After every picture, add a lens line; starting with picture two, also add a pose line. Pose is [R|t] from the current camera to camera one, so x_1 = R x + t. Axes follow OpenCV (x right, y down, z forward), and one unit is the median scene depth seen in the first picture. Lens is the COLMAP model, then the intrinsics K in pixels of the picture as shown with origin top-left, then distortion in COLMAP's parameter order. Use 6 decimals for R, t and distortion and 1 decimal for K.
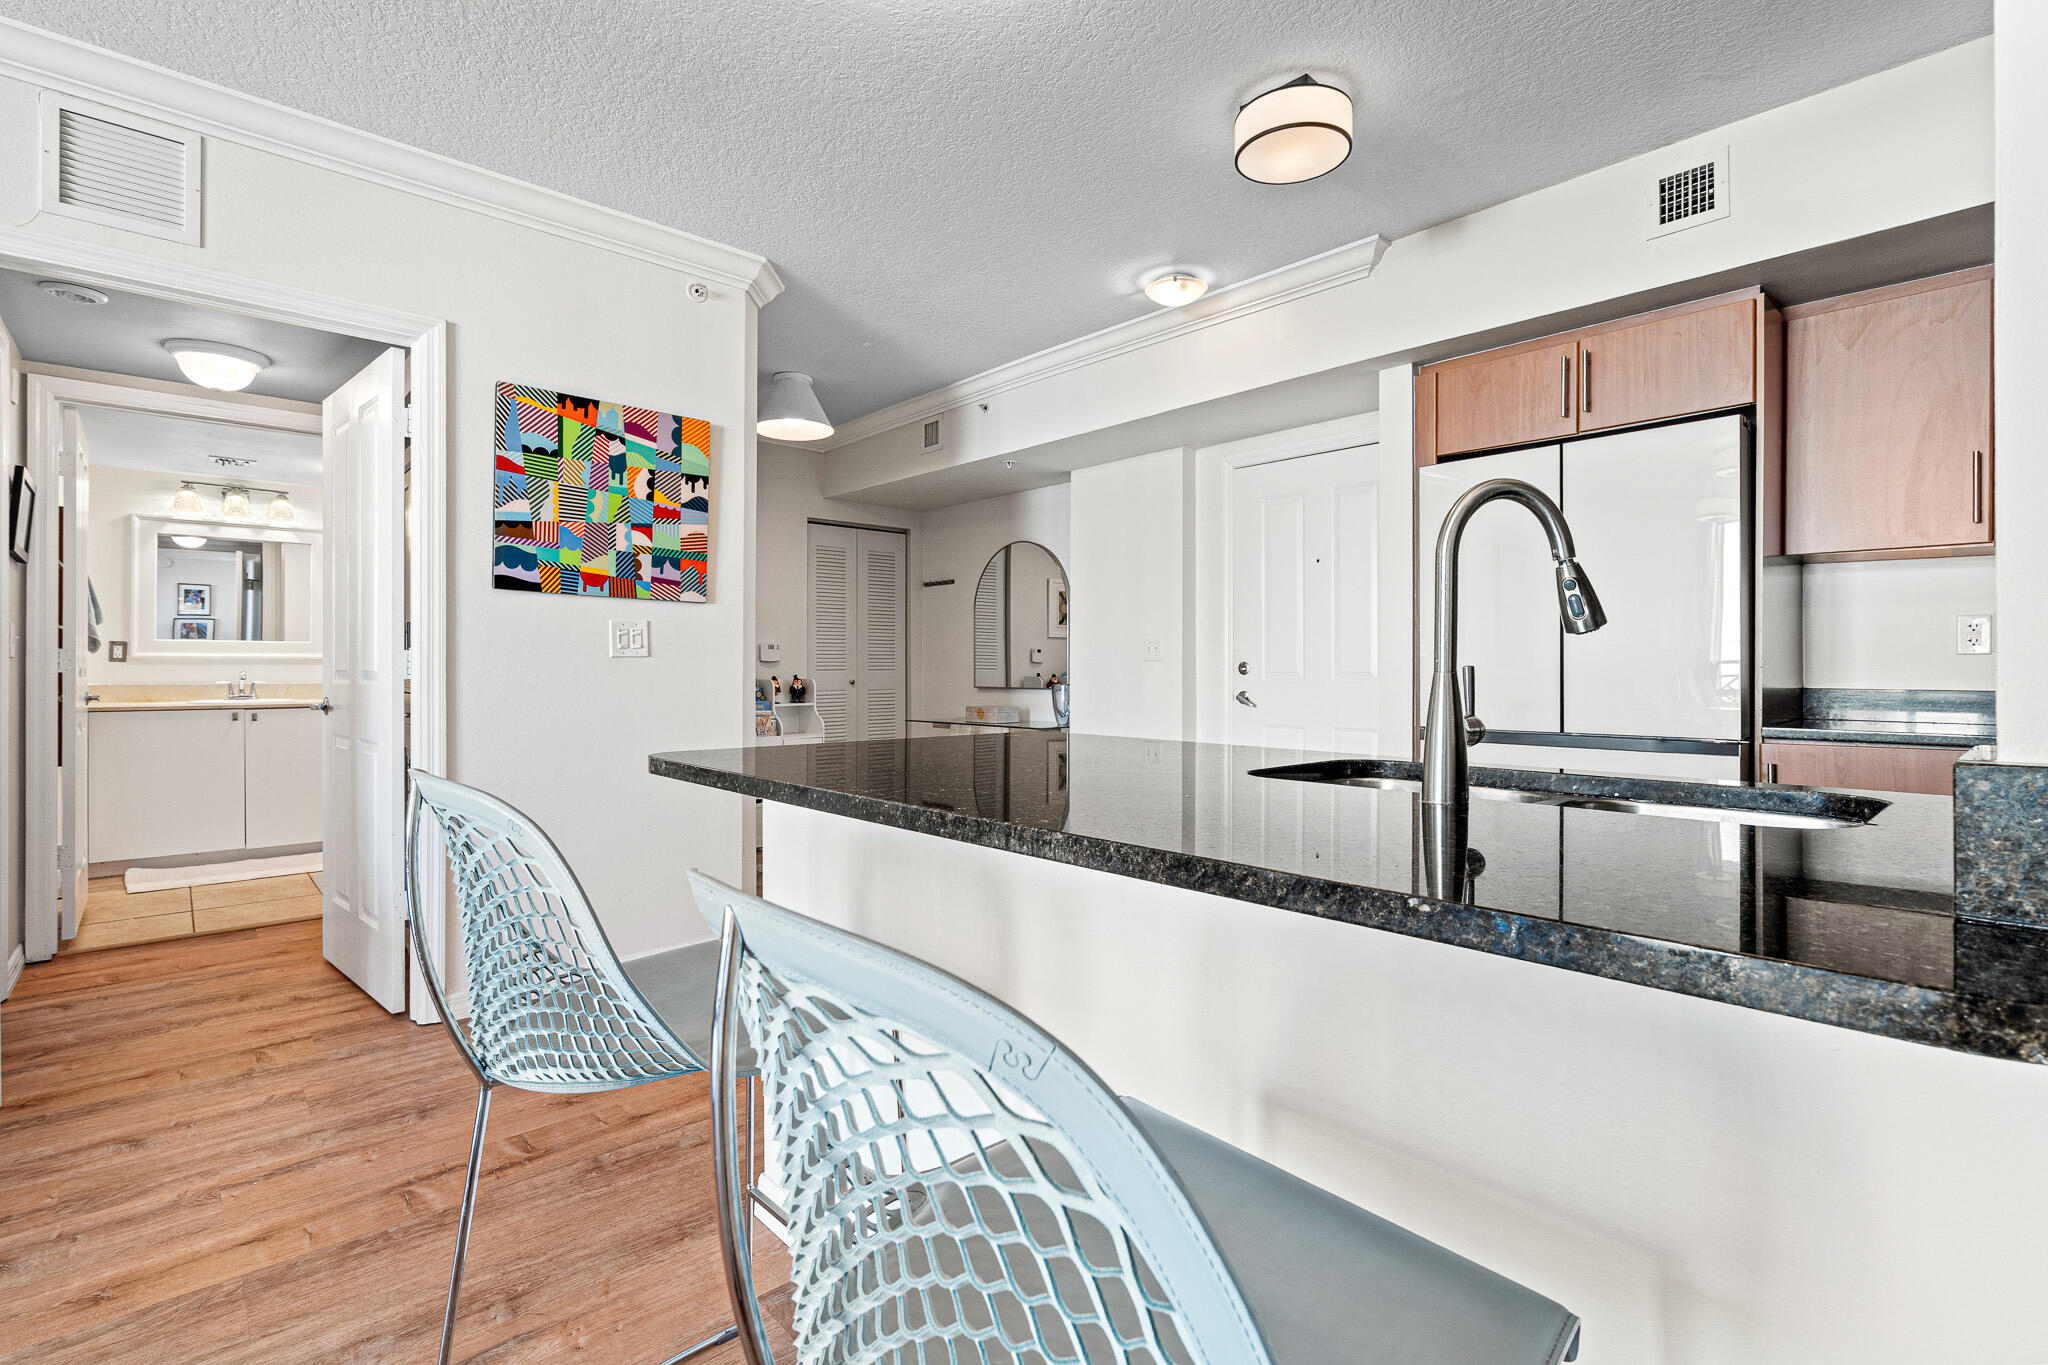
lens RADIAL K [[938.3, 0, 1026.0], [0, 938.3, 680.0], [0, 0, 1]] dist [-0.000856, 0.000036]
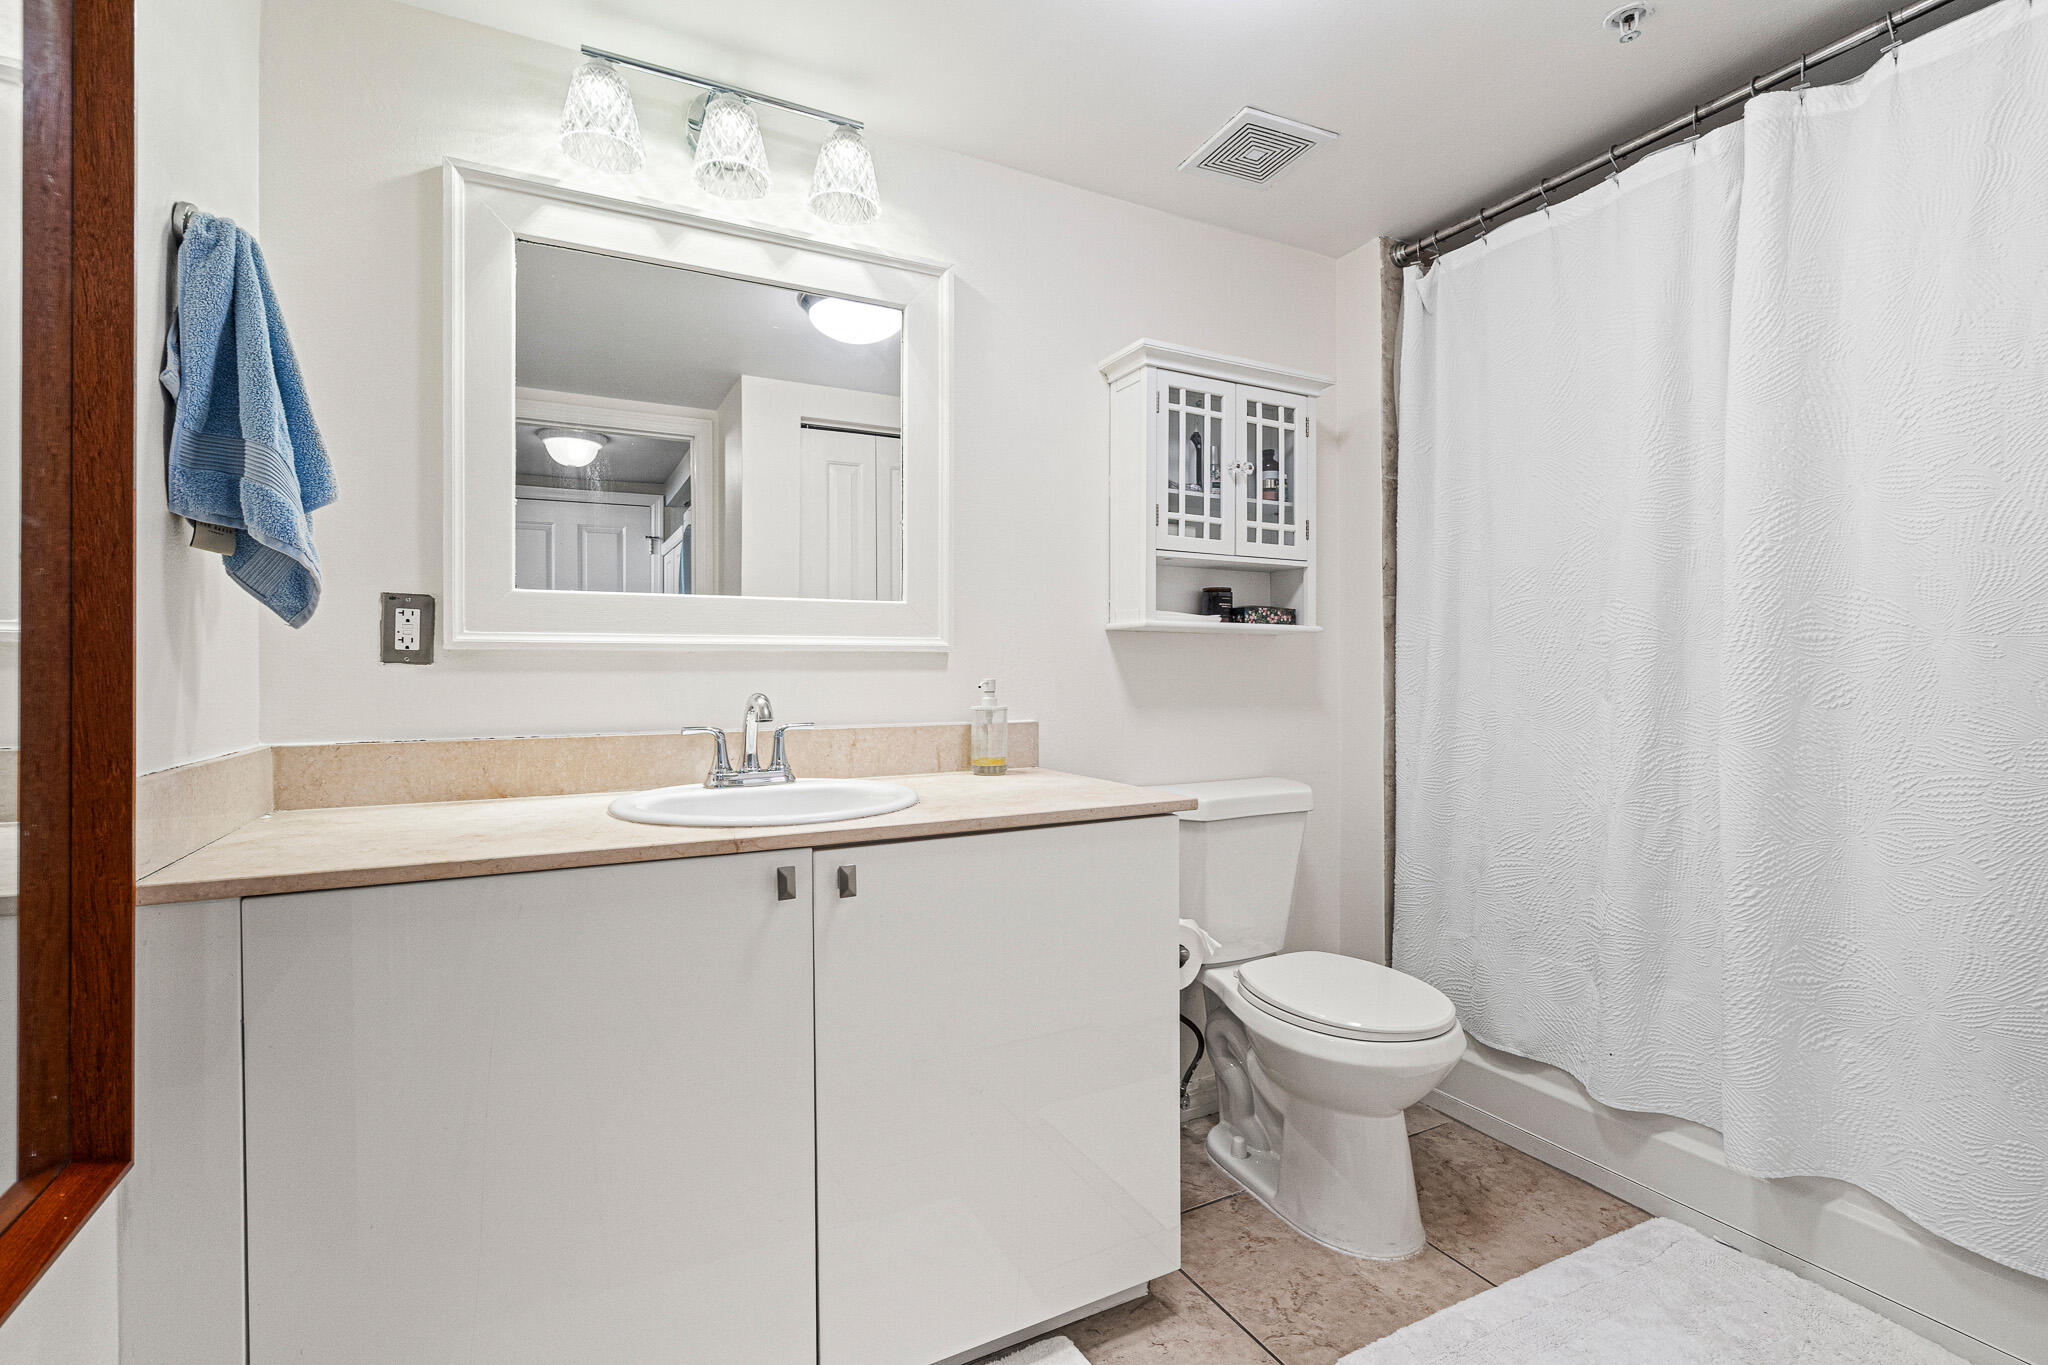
lens RADIAL K [[938.3, 0, 1020.5], [0, 938.3, 680.4], [0, 0, 1]] dist [-0.000856, 0.000036]
pose [[0.967039, -0.005747, -0.254564, -0.387635], [0.006121, 0.999981, 0.000677, -0.007075], [0.254556, -0.002213, 0.967056, 0.418890]]
